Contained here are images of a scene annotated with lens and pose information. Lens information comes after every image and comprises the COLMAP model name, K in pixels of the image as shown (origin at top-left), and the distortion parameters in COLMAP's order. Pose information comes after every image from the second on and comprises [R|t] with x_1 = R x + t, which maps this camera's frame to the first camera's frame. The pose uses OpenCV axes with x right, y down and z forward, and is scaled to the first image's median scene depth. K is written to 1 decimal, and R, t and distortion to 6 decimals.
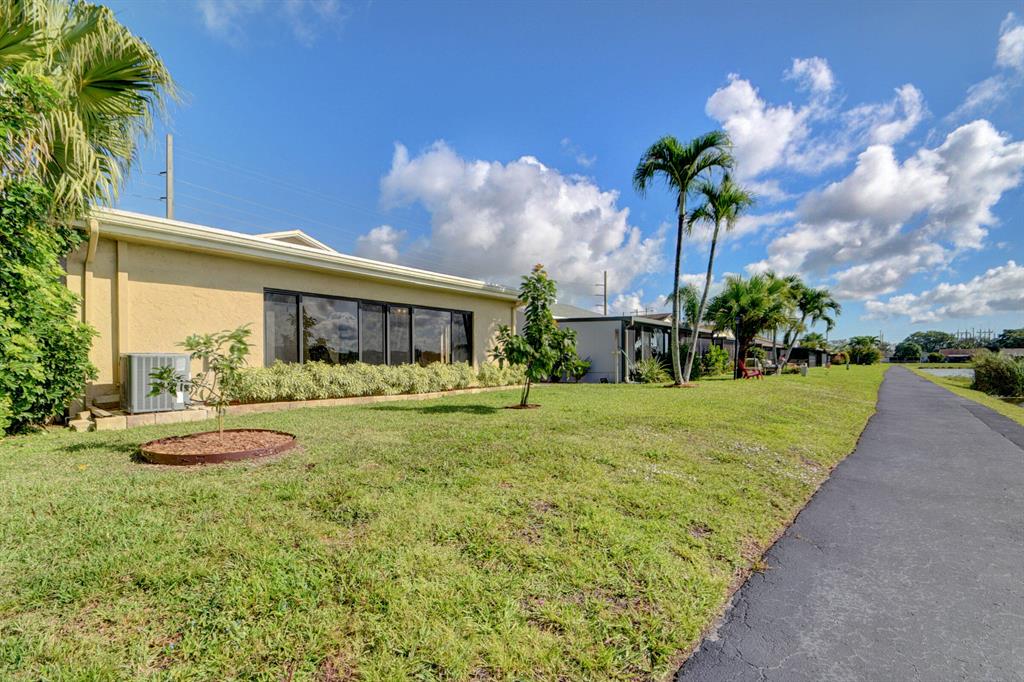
lens RADIAL K [[450.1, 0, 506.3], [0, 450.1, 364.2], [0, 0, 1]] dist [0.000174, -0.000474]
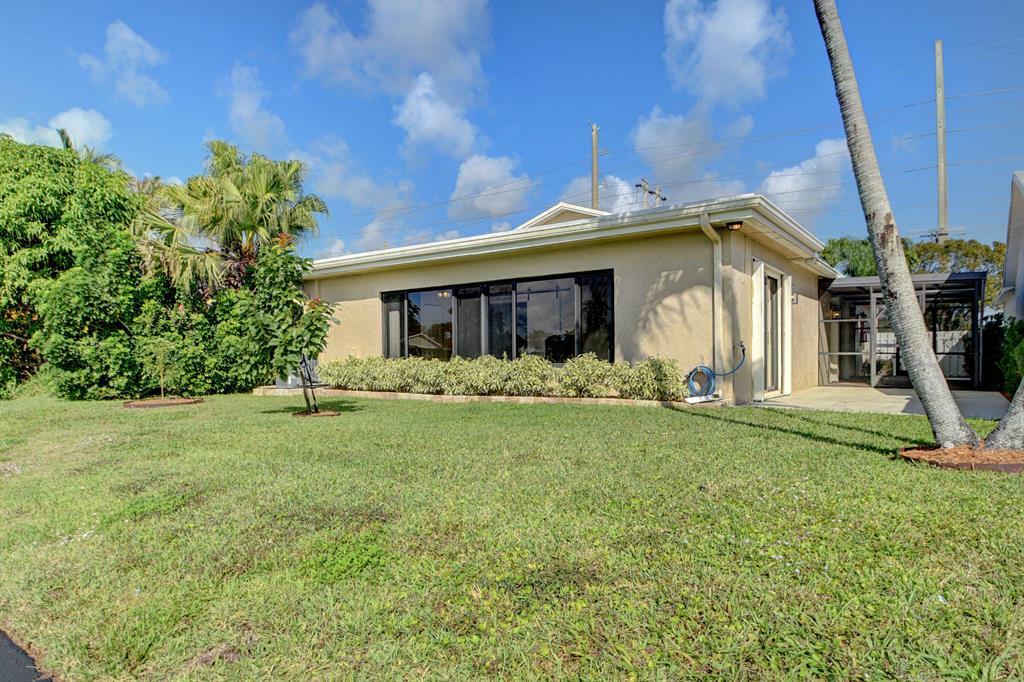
lens RADIAL K [[633.8, 0, 513.6], [0, 633.8, 370.3], [0, 0, 1]] dist [-0.033497, -0.001117]
pose [[0.079325, 0.023404, -0.996574, 0.754795], [0.004346, 0.999707, 0.023824, -0.004404], [0.996839, -0.006221, 0.079200, 0.821759]]
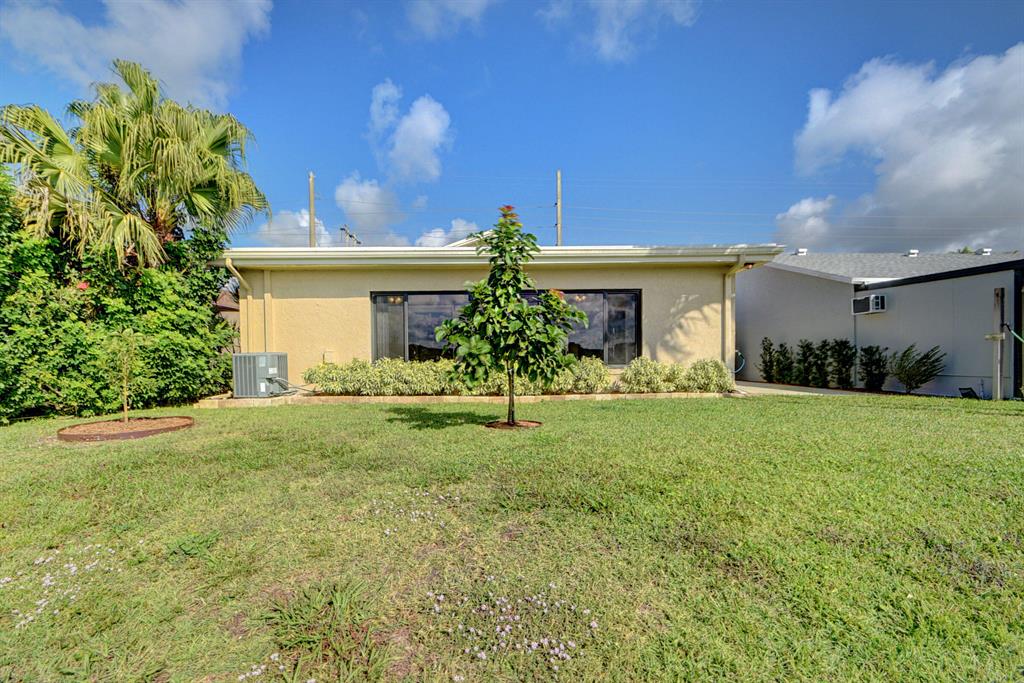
lens RADIAL K [[450.1, 0, 506.3], [0, 450.1, 364.7], [0, 0, 1]] dist [0.000174, -0.000474]
pose [[0.643614, 0.008922, -0.765298, 0.350477], [0.001680, 0.999913, 0.013070, -0.003106], [0.765348, -0.009698, 0.643543, 0.367610]]
